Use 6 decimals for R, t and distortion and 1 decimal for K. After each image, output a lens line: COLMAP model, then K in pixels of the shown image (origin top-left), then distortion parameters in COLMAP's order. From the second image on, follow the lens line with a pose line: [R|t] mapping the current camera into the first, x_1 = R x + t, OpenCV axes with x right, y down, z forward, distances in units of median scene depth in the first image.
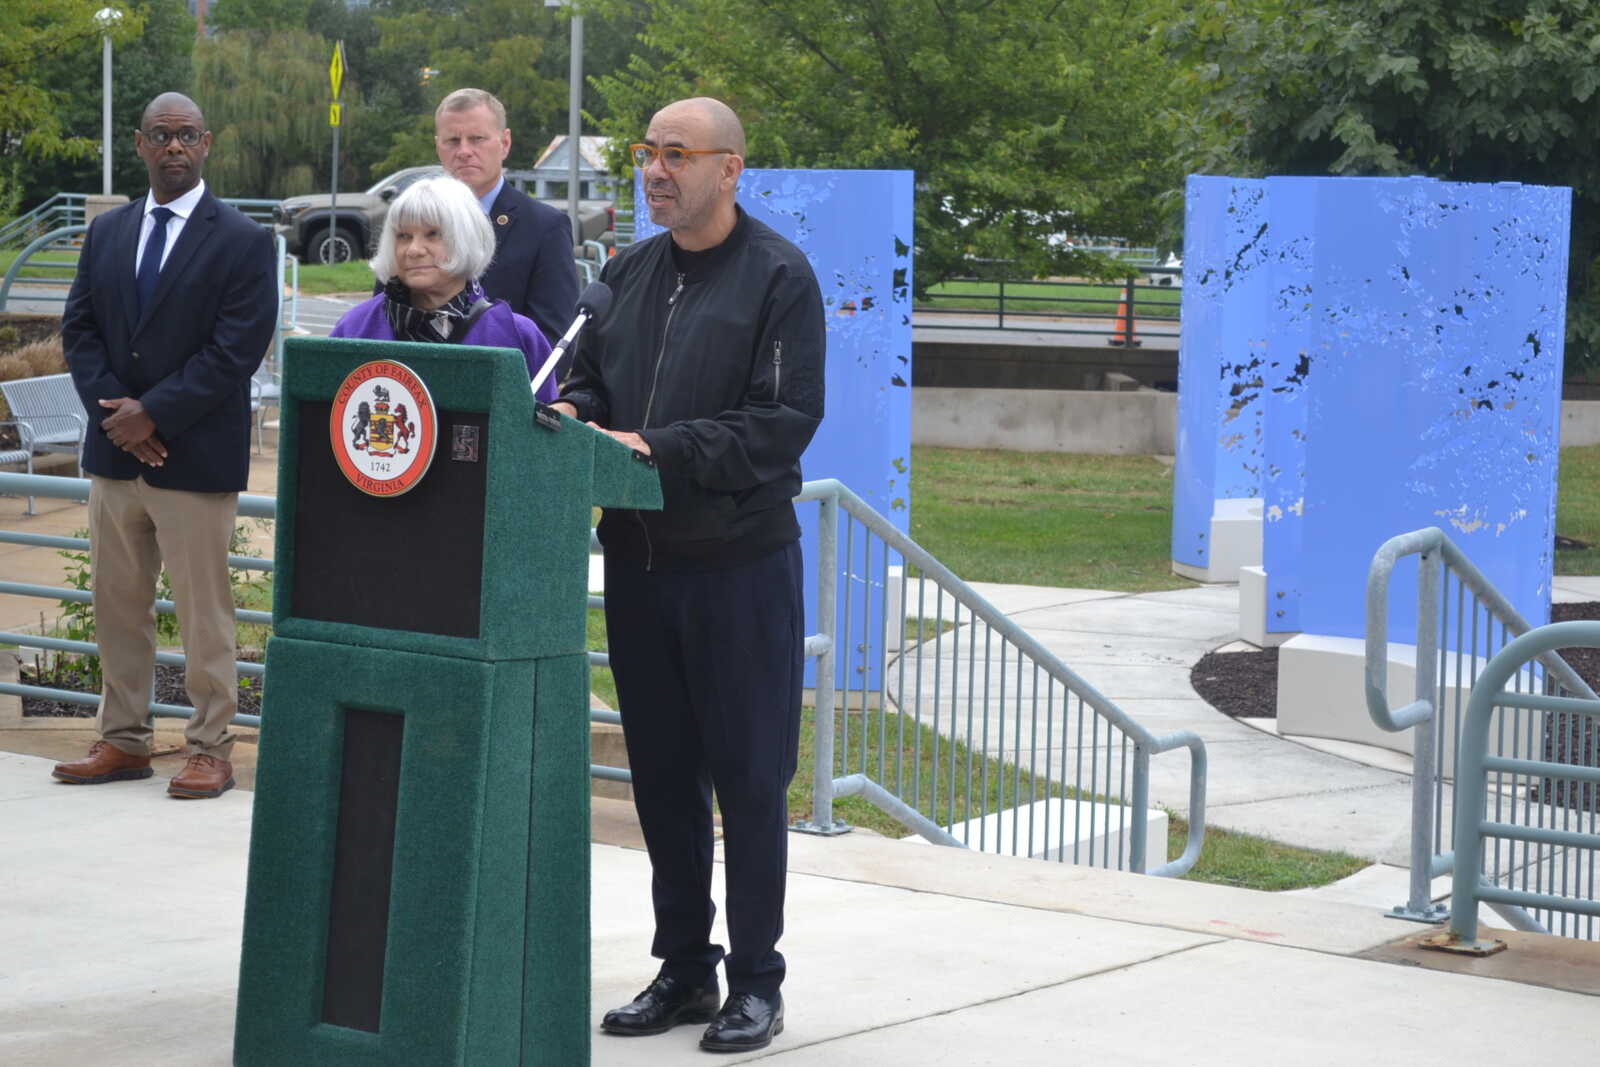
lens RADIAL K [[3848.8, 0, 800.0], [0, 3848.8, 533.5], [0, 0, 1]] dist [-0.049439, -0.460675]
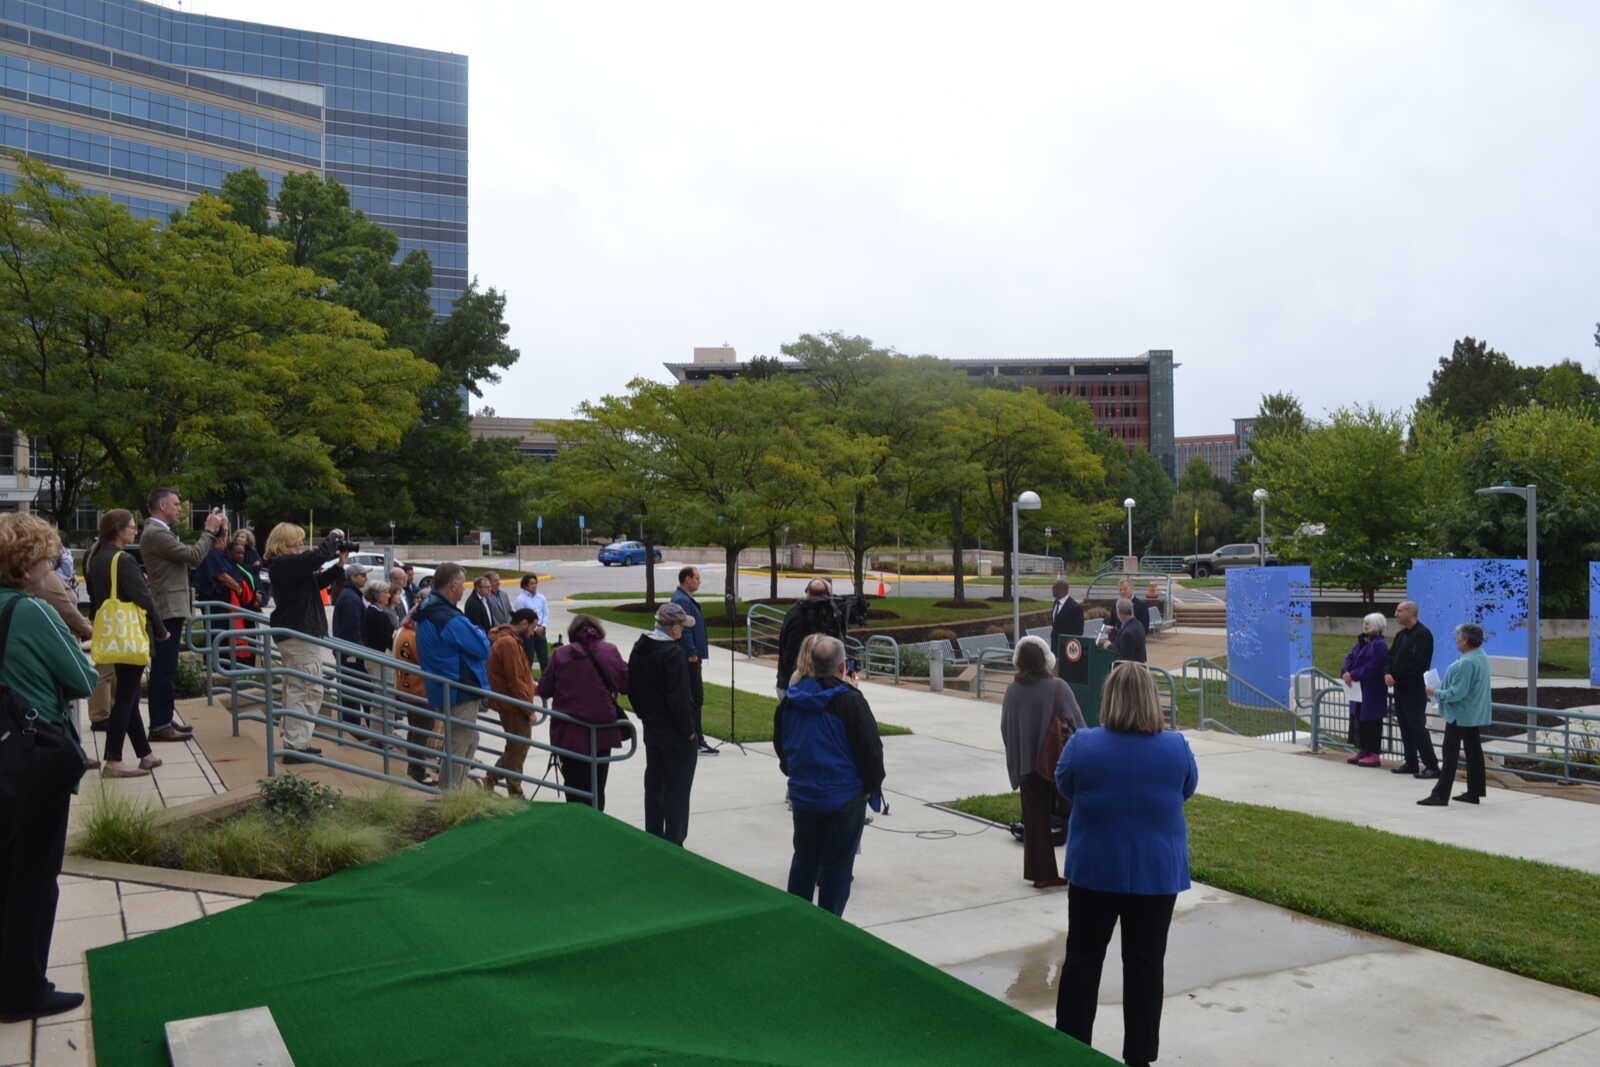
lens RADIAL K [[1301.9, 0, 800.0], [0, 1301.9, 533.5], [0, 0, 1]] dist [-0.112104, -0.002506]
pose [[0.903484, -0.028064, -0.427703, 0.055791], [-0.013870, 0.995418, -0.094612, -0.001627], [0.428398, 0.091413, 0.898954, -0.153306]]
